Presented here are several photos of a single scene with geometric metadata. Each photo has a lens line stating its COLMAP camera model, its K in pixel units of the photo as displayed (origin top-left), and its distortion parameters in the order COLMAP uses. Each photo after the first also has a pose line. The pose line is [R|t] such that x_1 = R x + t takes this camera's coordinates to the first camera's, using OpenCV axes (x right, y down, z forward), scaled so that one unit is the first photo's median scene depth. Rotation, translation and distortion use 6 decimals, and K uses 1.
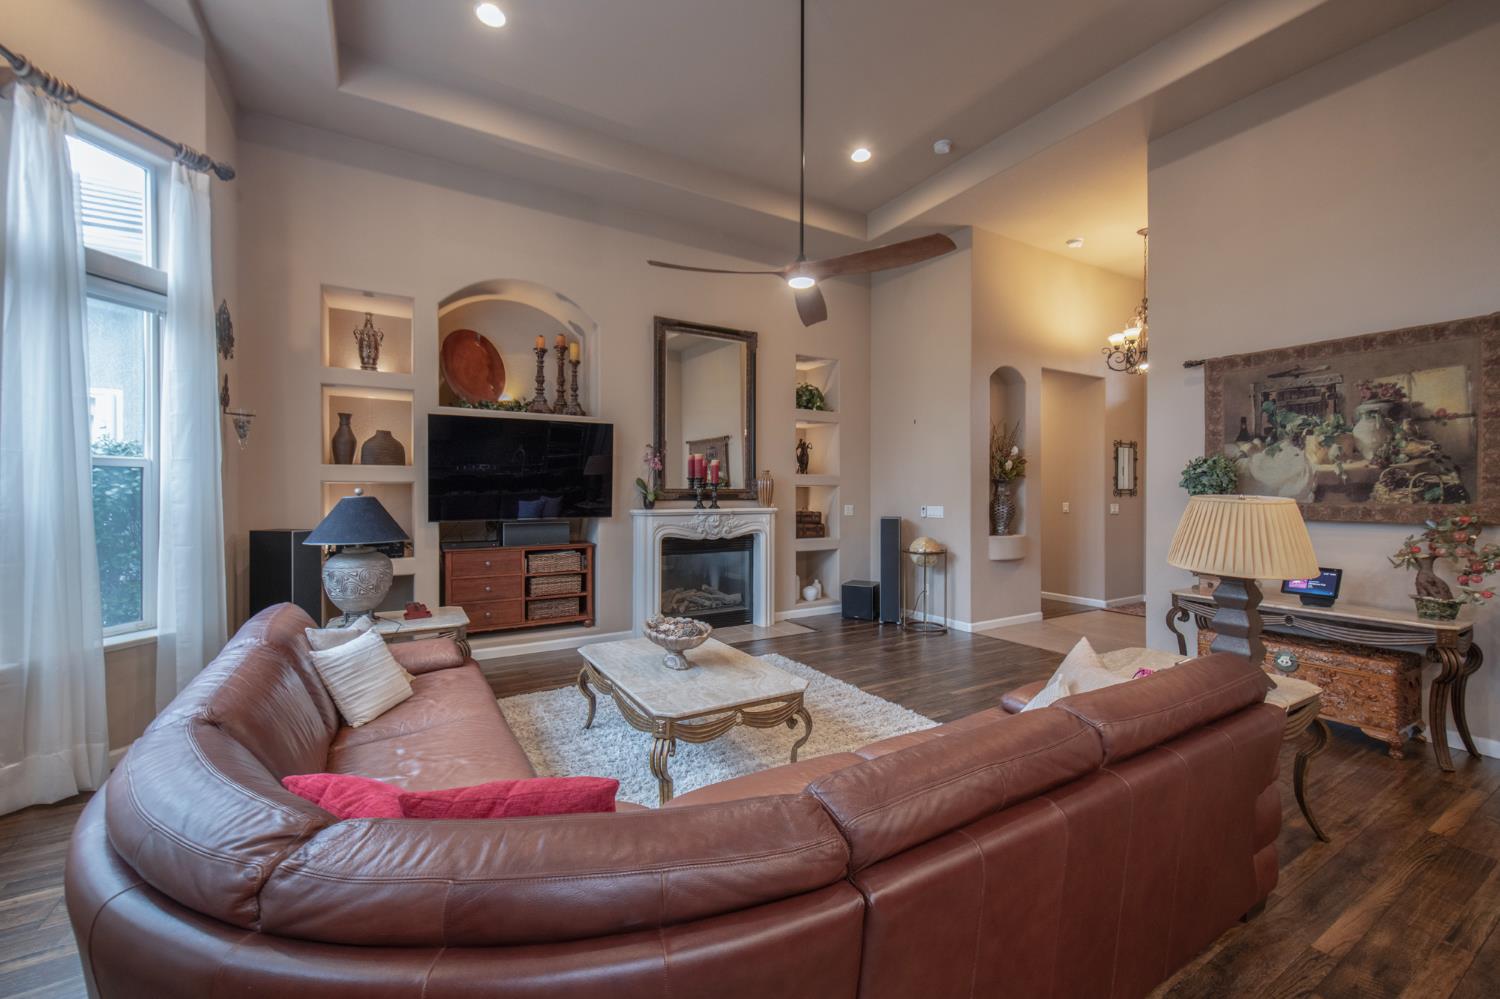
lens RADIAL K [[608.7, 0, 751.8], [0, 608.7, 495.2], [0, 0, 1]] dist [0.000651, -0.000025]
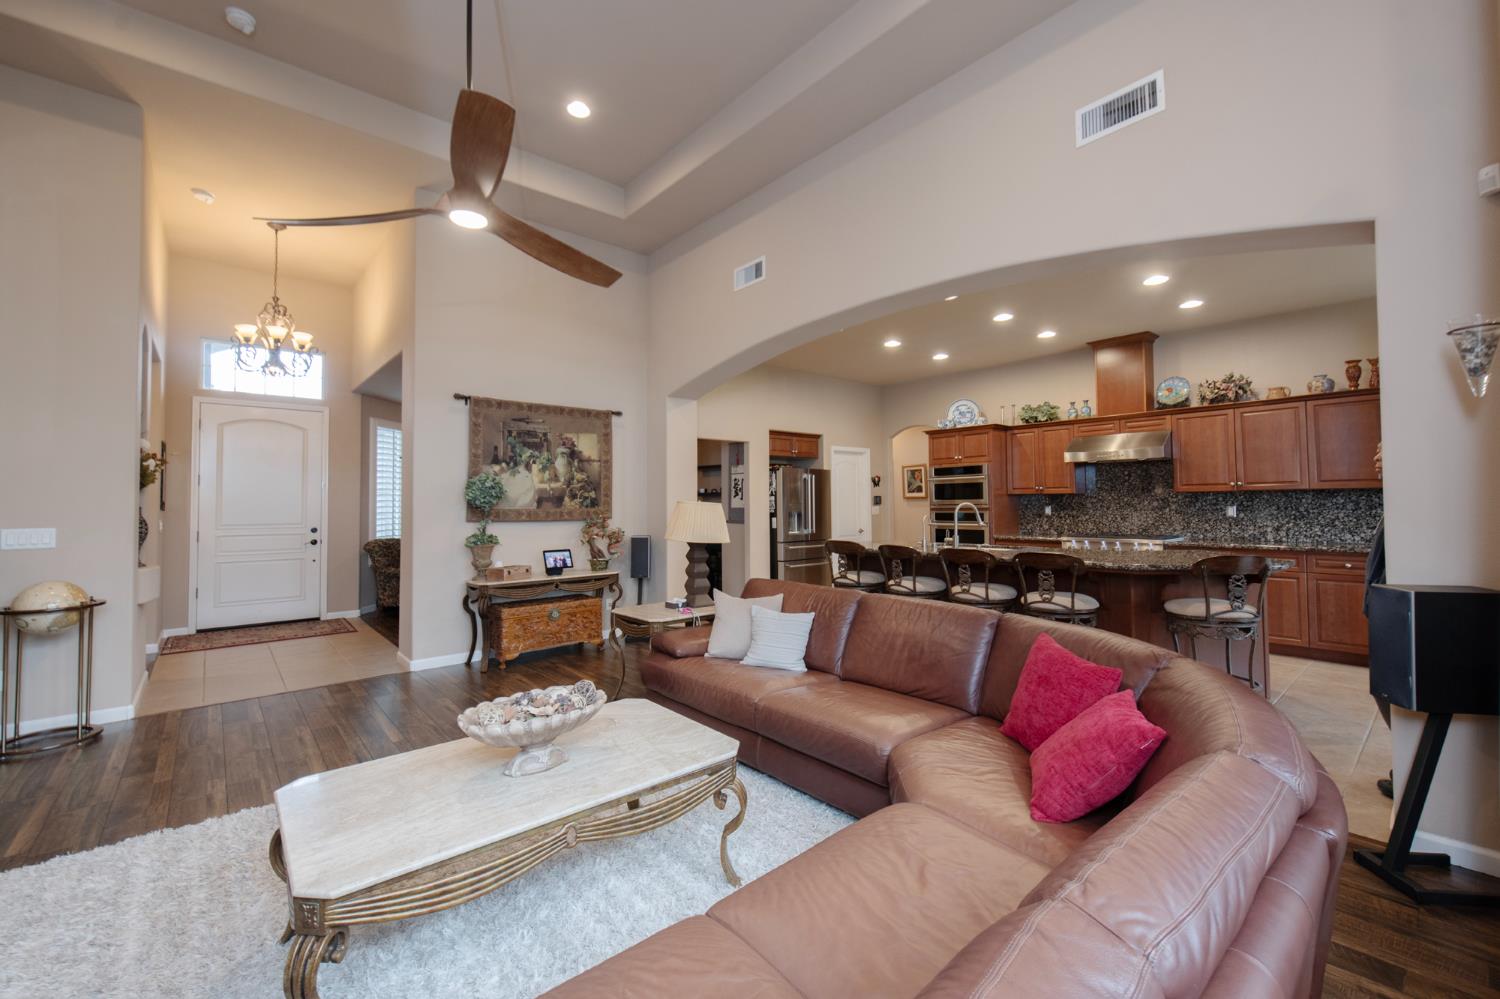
lens RADIAL K [[616.9, 0, 752.2], [0, 616.9, 486.4], [0, 0, 1]] dist [0.001815, -0.000233]
pose [[-0.176112, 0.029774, 0.983920, -0.452188], [0.014221, 0.999515, -0.027701, 0.004526], [-0.984267, 0.009114, -0.176450, 0.497877]]
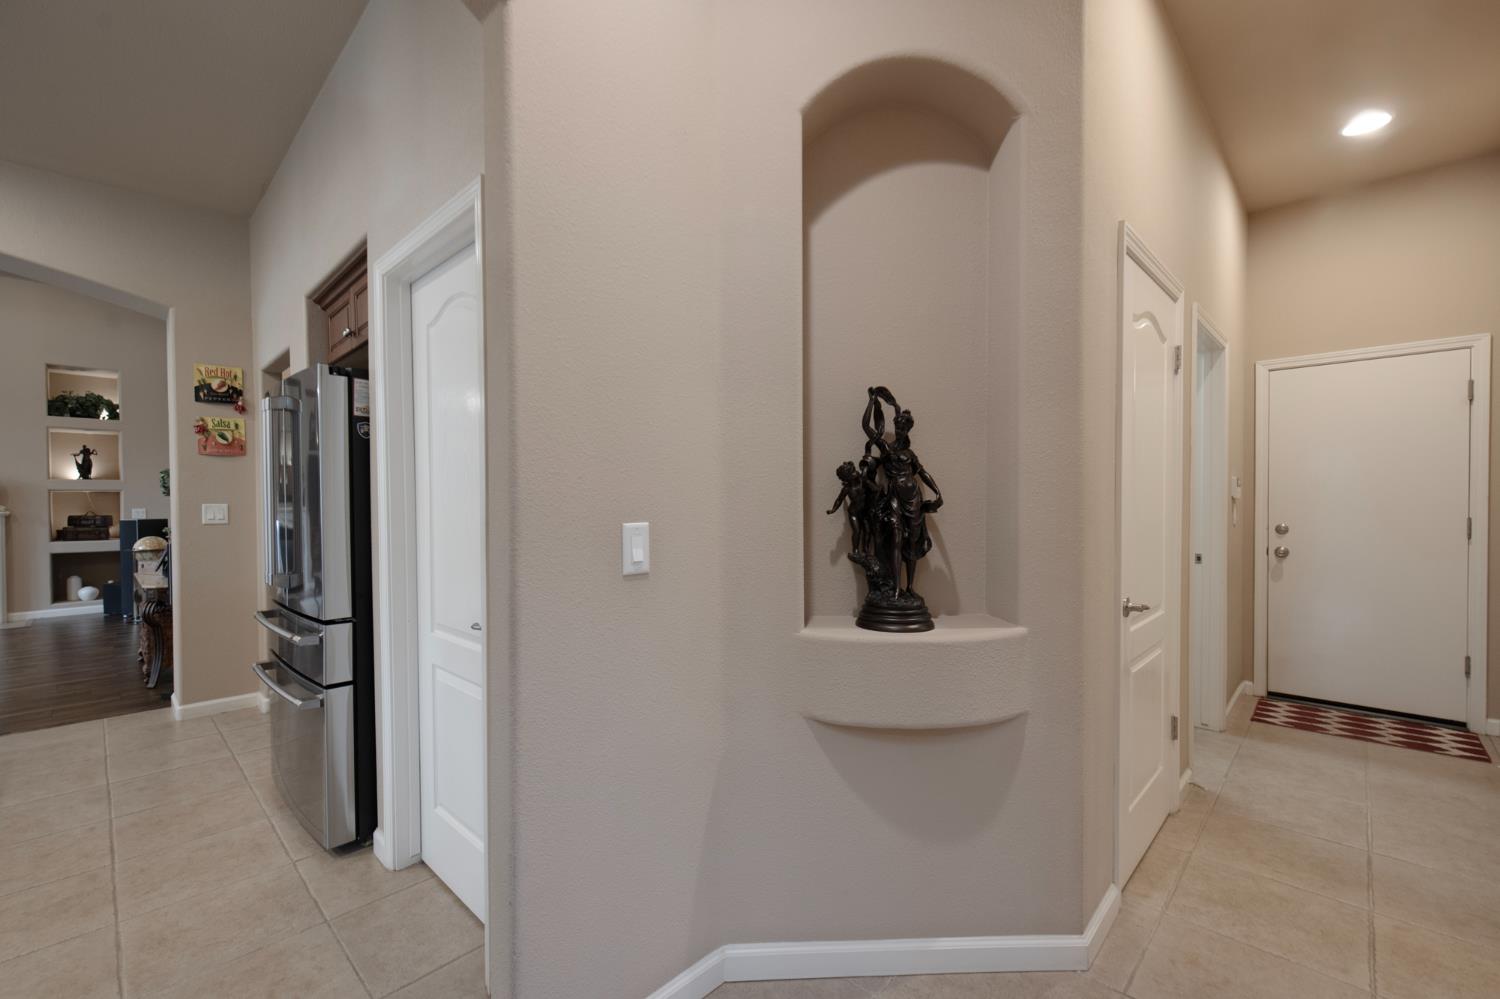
lens RADIAL K [[644.4, 0, 747.2], [0, 644.4, 512.8], [0, 0, 1]] dist [-0.000521, -0.000310]
pose [[0.967396, -0.009575, 0.253087, 1.141711], [0.006772, 0.999906, 0.011945, 0.021279], [-0.253178, -0.009841, 0.967370, -0.442577]]
